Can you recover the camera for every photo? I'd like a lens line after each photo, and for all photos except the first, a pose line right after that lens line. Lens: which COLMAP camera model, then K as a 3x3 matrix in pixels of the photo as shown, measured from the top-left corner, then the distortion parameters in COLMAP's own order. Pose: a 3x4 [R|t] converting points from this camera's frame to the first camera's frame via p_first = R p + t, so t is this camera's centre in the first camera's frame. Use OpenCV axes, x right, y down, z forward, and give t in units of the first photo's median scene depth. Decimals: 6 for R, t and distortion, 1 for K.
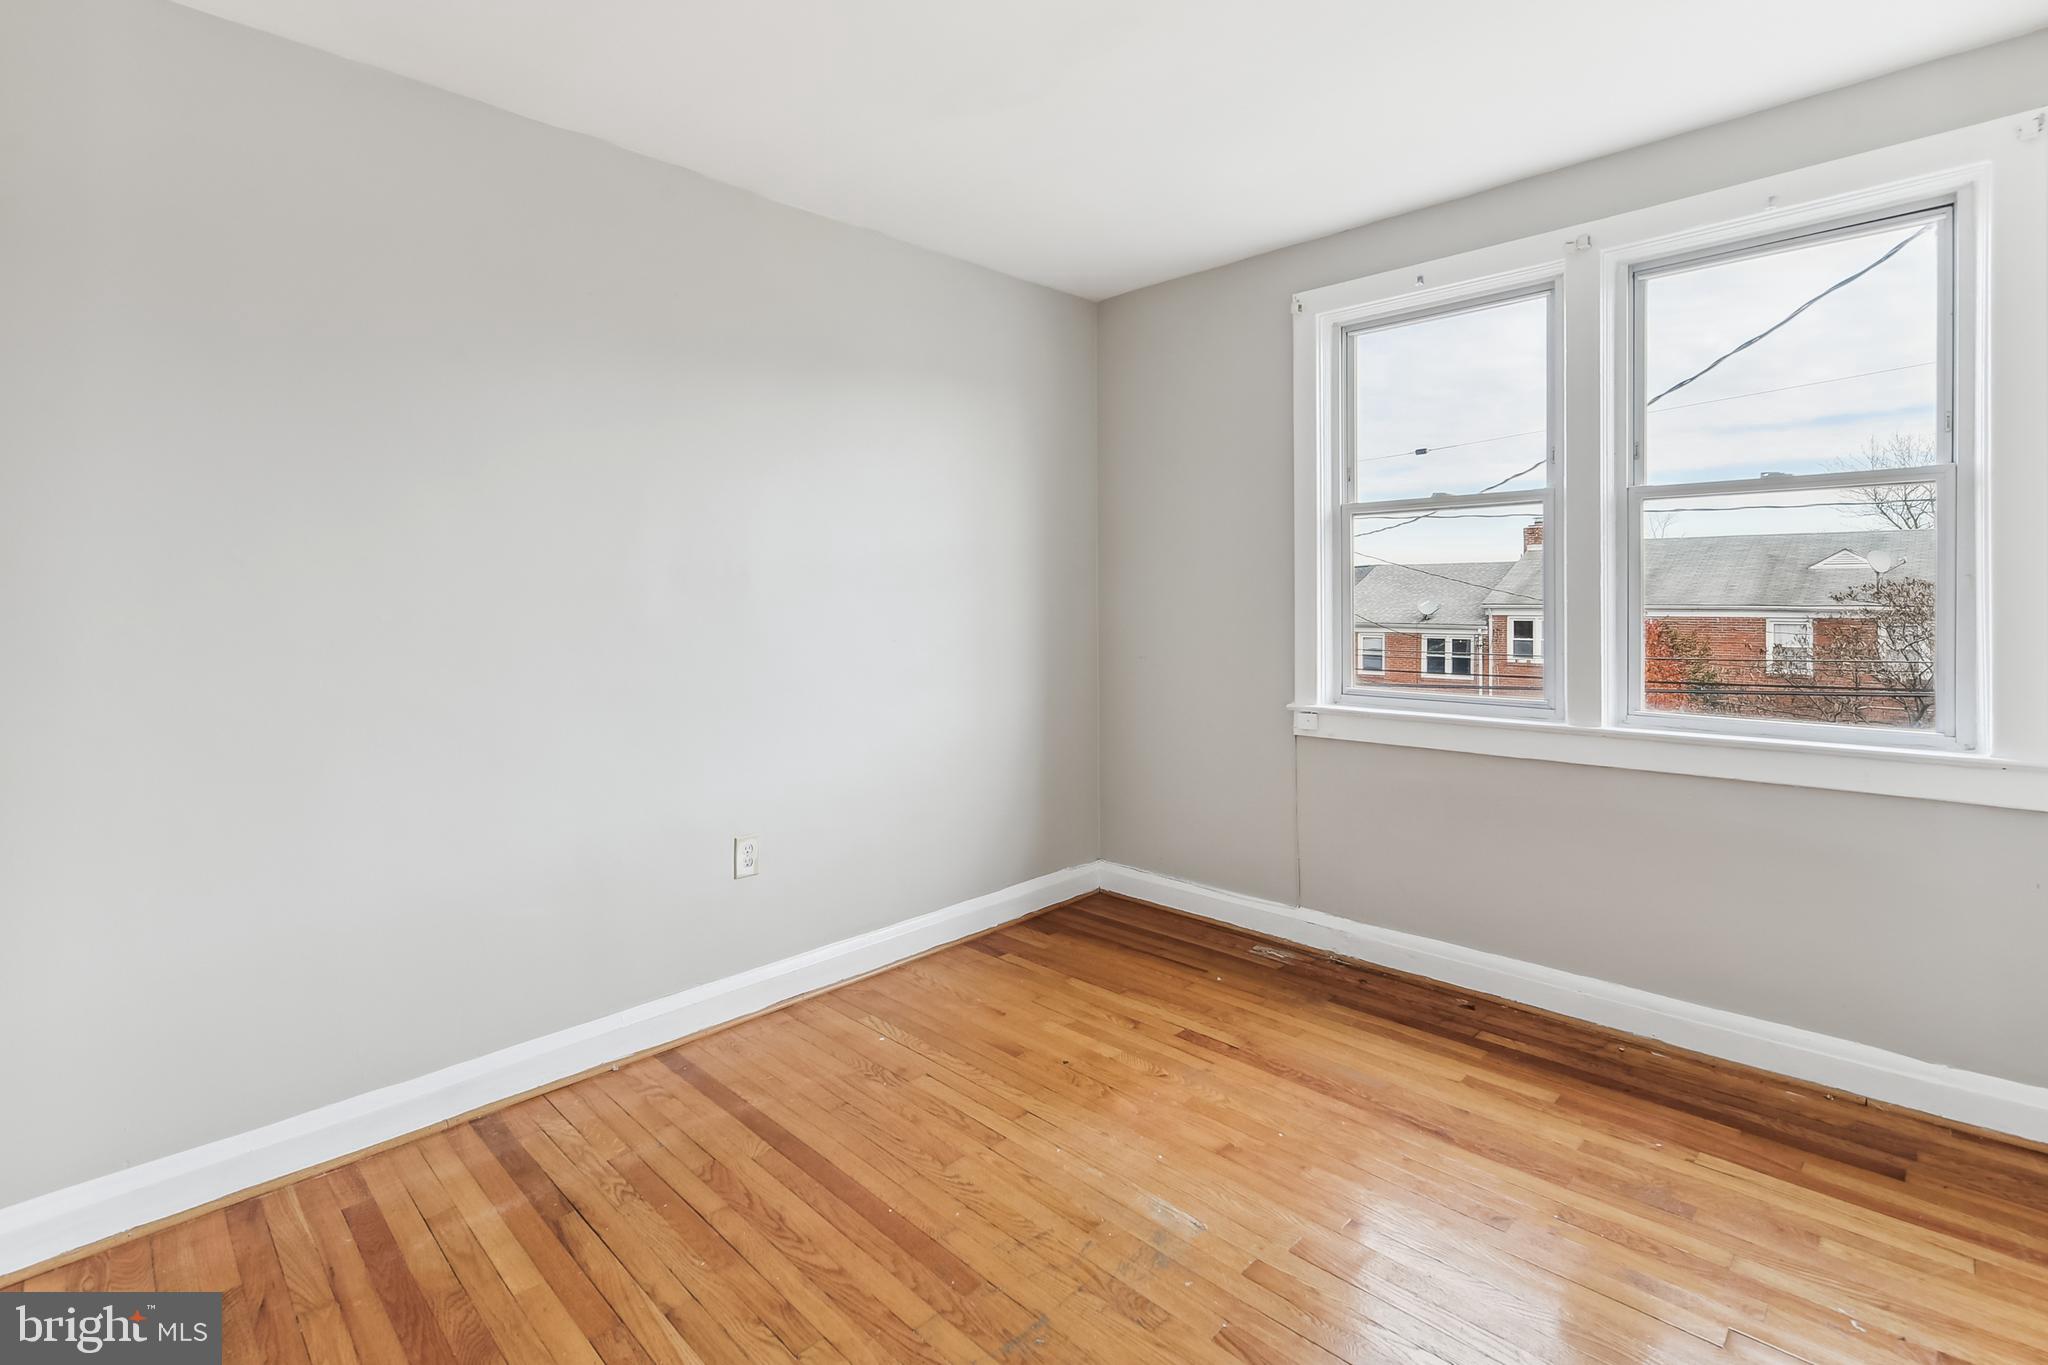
lens RADIAL K [[947.2, 0, 1022.8], [0, 947.2, 588.8], [0, 0, 1]] dist [0.003580, 0.000128]
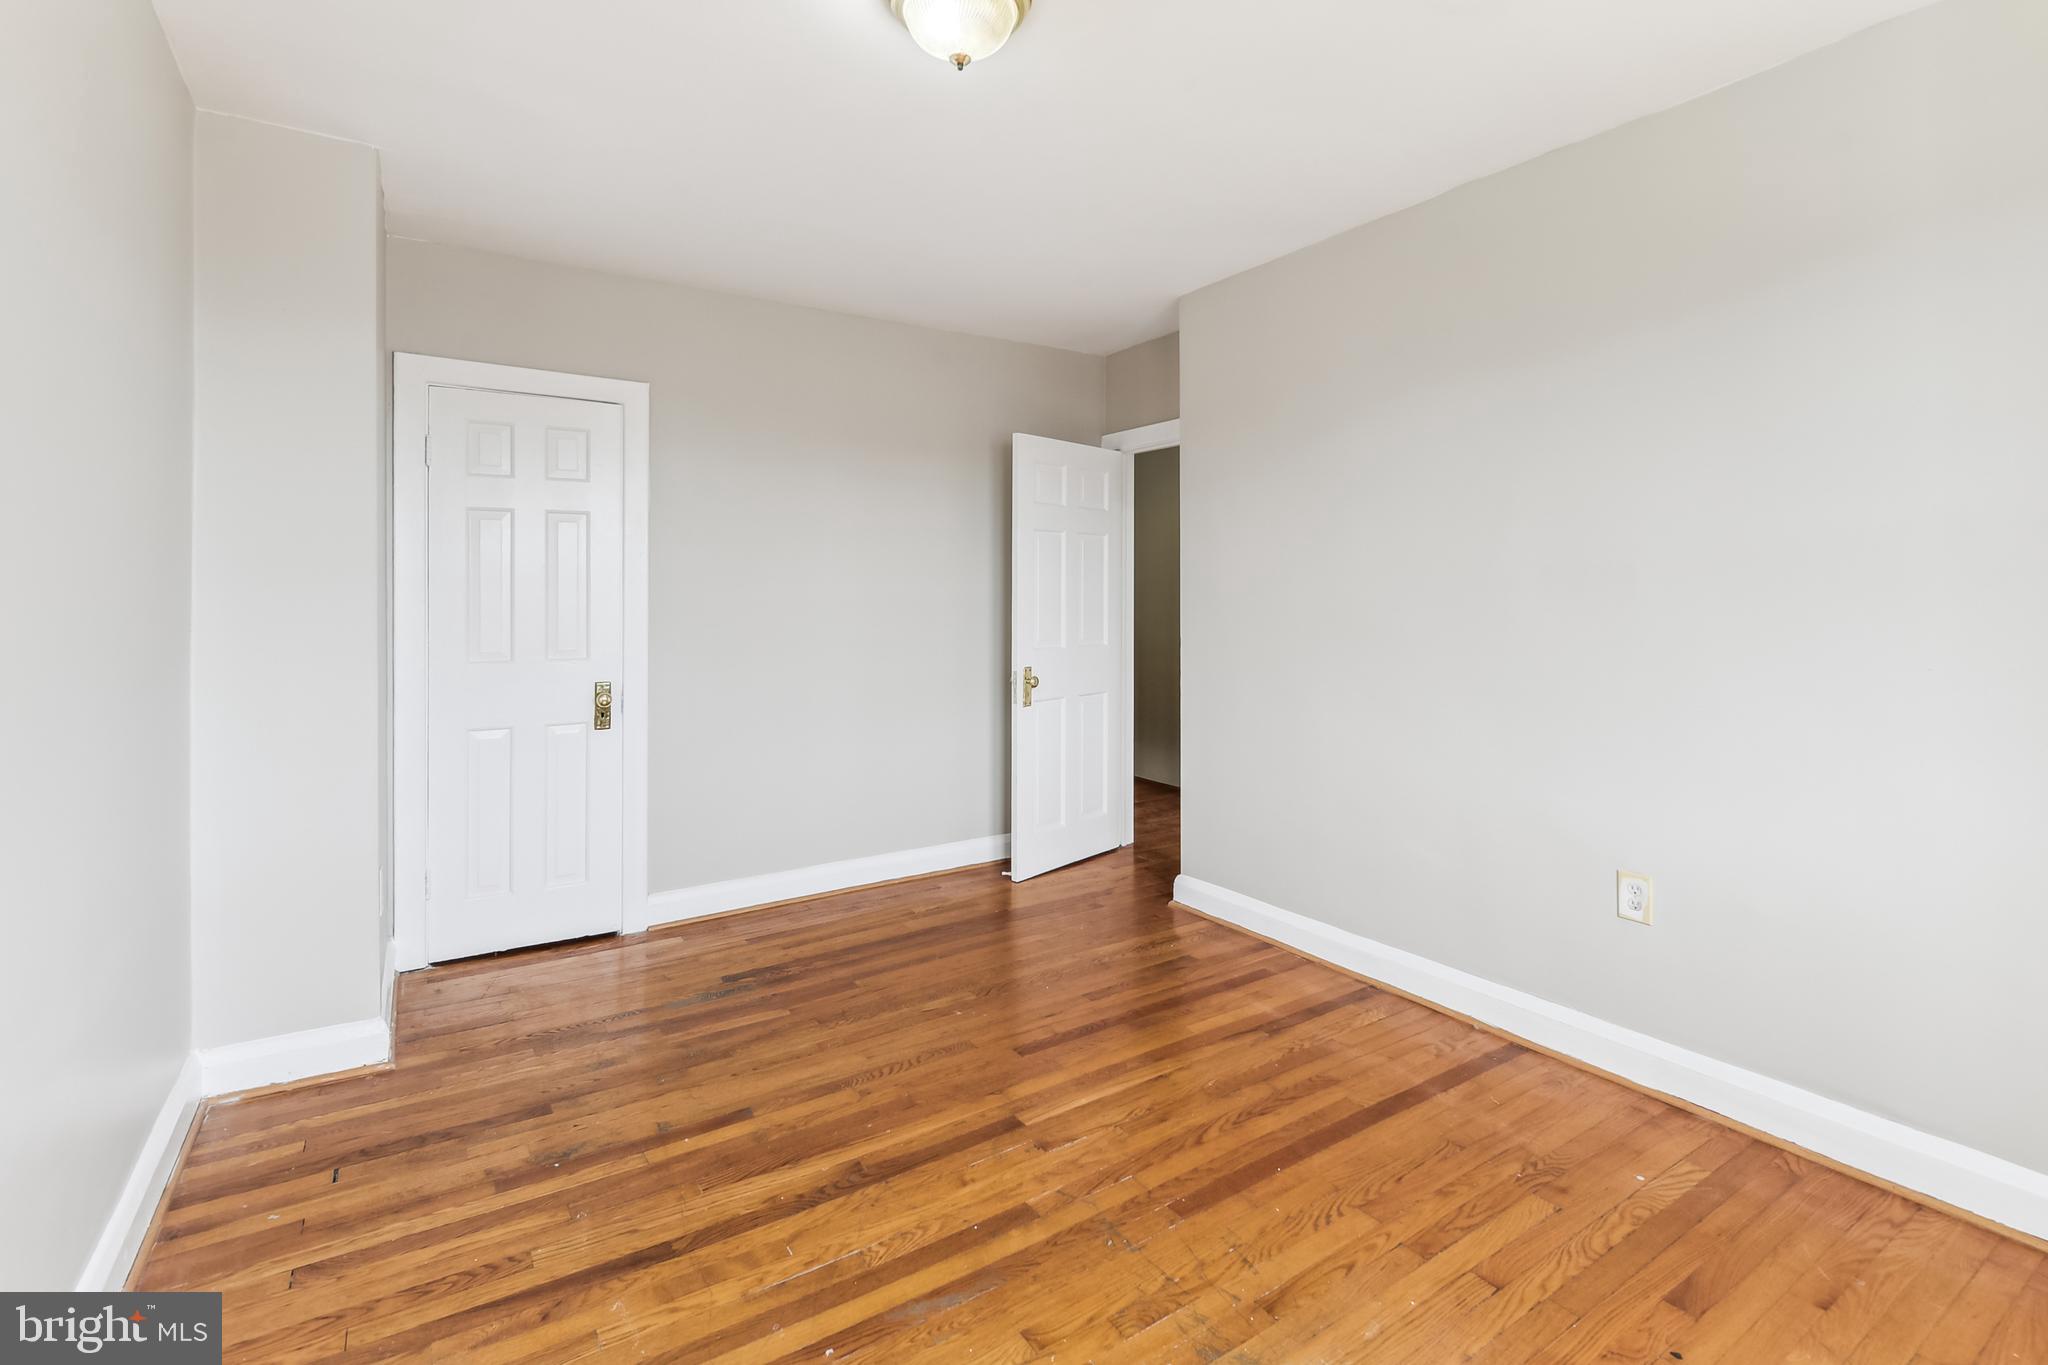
lens RADIAL K [[949.3, 0, 1036.5], [0, 949.3, 596.4], [0, 0, 1]] dist [0.000922, -0.007157]
pose [[-0.198578, 0.012331, -0.980008, 0.712969], [0.011188, 0.999884, 0.010314, -0.005484], [0.980021, -0.008916, -0.198693, 0.706685]]
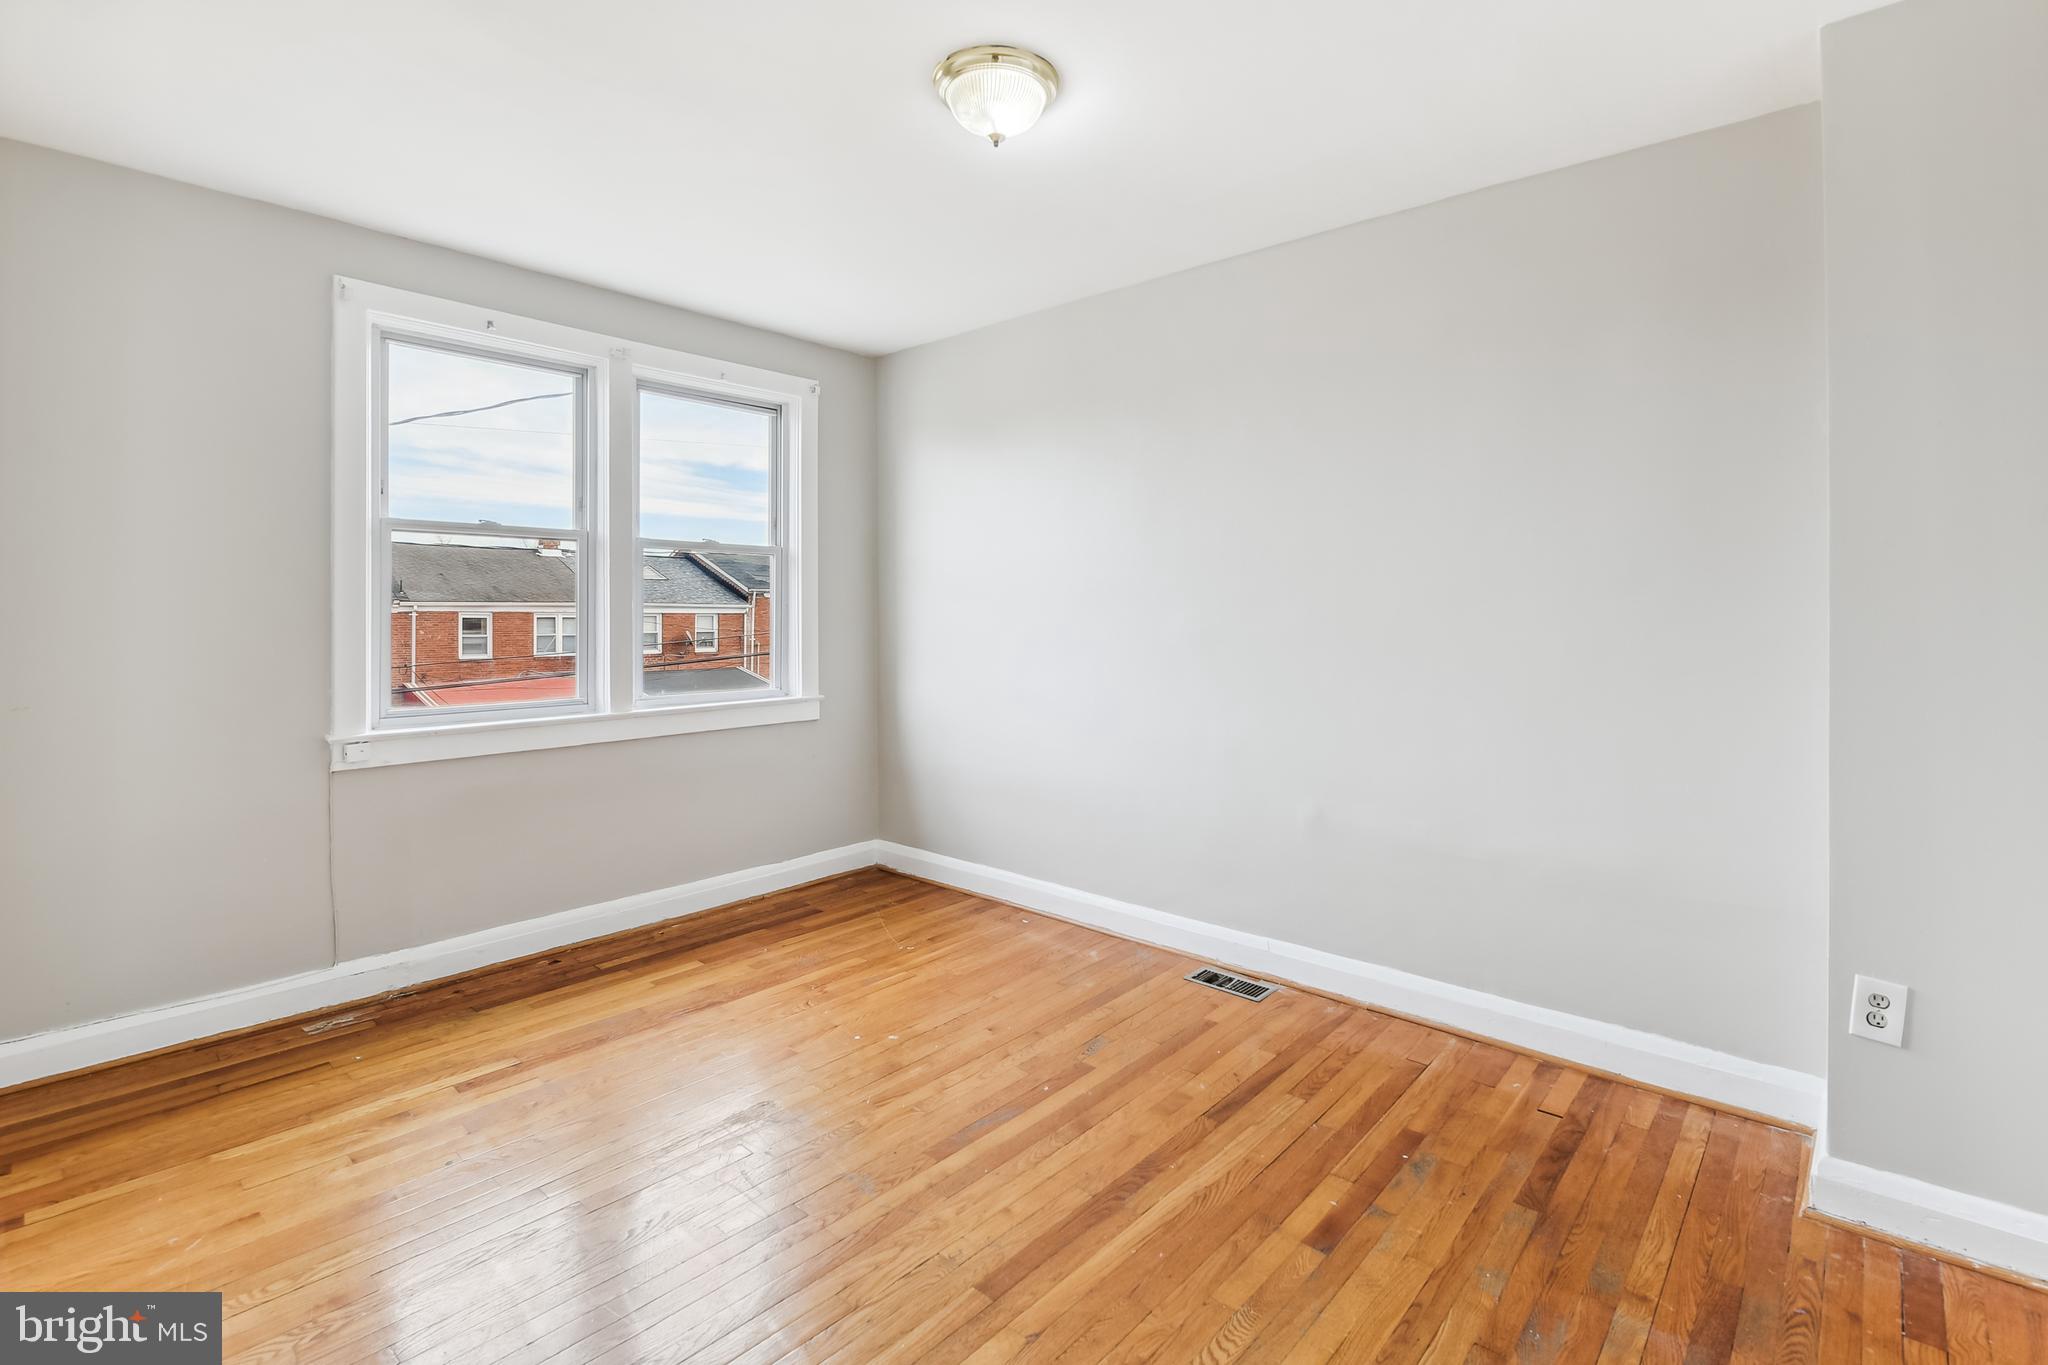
lens RADIAL K [[947.2, 0, 1022.8], [0, 947.2, 588.8], [0, 0, 1]] dist [0.003580, 0.000128]
pose [[-0.042933, 0.032594, 0.998546, -0.823636], [-0.007556, 0.999429, -0.032948, 0.011801], [-0.999049, -0.008960, -0.042662, 0.518620]]
